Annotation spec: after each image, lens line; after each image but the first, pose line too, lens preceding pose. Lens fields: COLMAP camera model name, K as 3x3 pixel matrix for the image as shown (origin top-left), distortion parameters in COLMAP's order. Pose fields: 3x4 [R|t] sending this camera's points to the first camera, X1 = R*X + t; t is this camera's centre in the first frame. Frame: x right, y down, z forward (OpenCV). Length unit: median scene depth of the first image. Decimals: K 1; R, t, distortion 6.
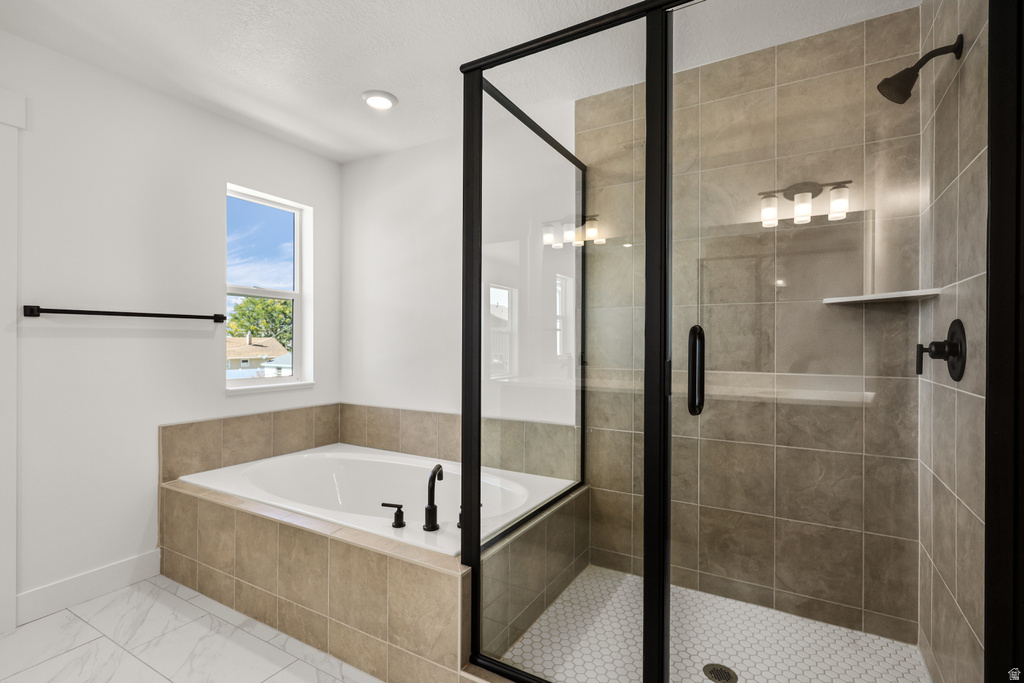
lens RADIAL K [[493.7, 0, 504.5], [0, 493.7, 342.6], [0, 0, 1]] dist [0.001490, -0.000185]
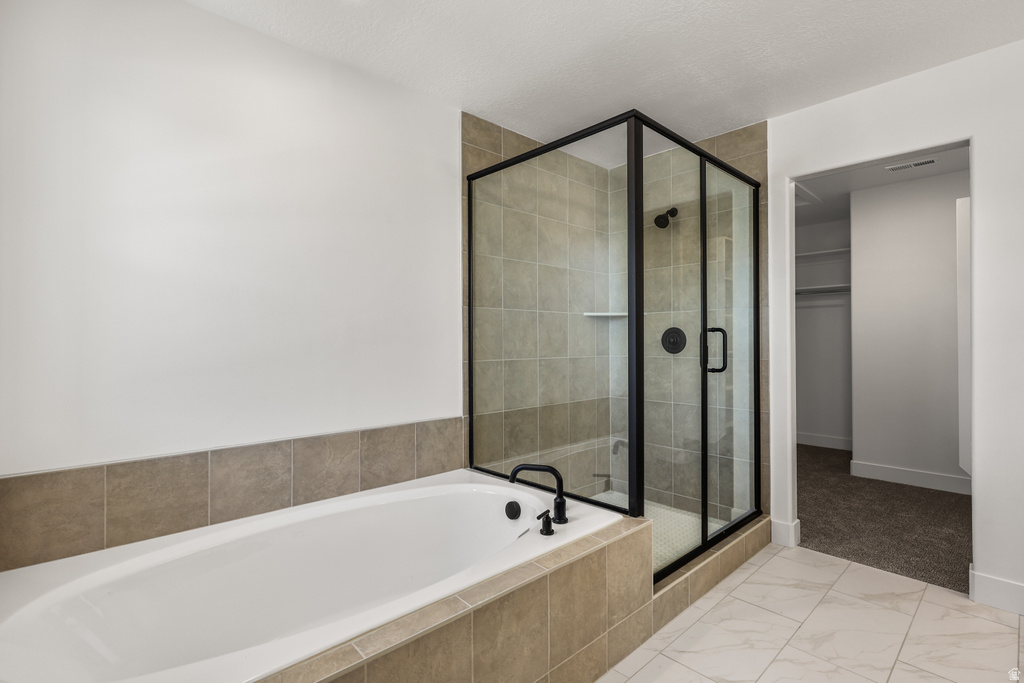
lens RADIAL K [[493.7, 0, 504.5], [0, 493.7, 342.6], [0, 0, 1]] dist [0.001490, -0.000185]
pose [[0.267048, -0.005485, 0.963668, -0.865438], [0.006435, 0.999972, 0.003909, 0.006080], [-0.963662, 0.005157, 0.267076, 0.633975]]
